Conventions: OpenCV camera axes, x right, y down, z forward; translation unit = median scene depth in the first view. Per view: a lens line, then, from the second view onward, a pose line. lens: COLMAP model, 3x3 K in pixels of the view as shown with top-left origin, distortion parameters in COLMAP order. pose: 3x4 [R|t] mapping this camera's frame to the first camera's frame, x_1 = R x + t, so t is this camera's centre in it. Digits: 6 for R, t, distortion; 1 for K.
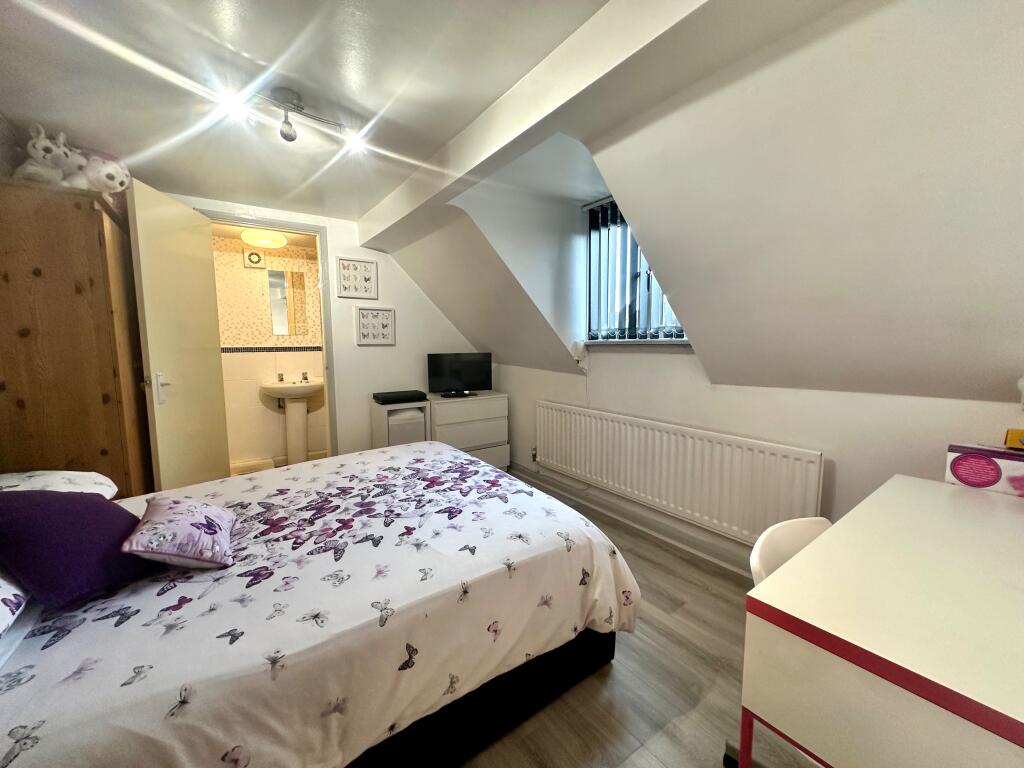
lens RADIAL K [[410.2, 0, 515.1], [0, 410.2, 384.3], [0, 0, 1]] dist [-0.002048, -0.000451]
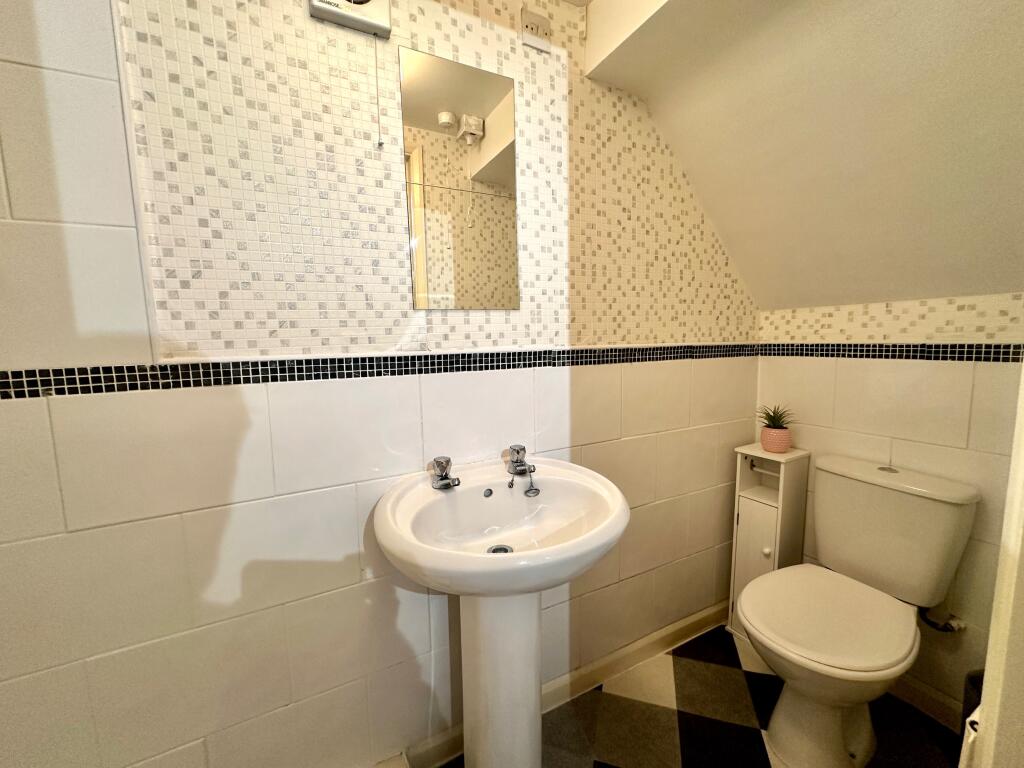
lens RADIAL K [[410.2, 0, 510.0], [0, 410.2, 381.8], [0, 0, 1]] dist [-0.002048, -0.000451]
pose [[0.987923, 0.008837, -0.154693, -0.493909], [-0.006729, 0.999877, 0.014145, -0.078934], [0.154799, -0.012933, 0.987861, 0.758567]]
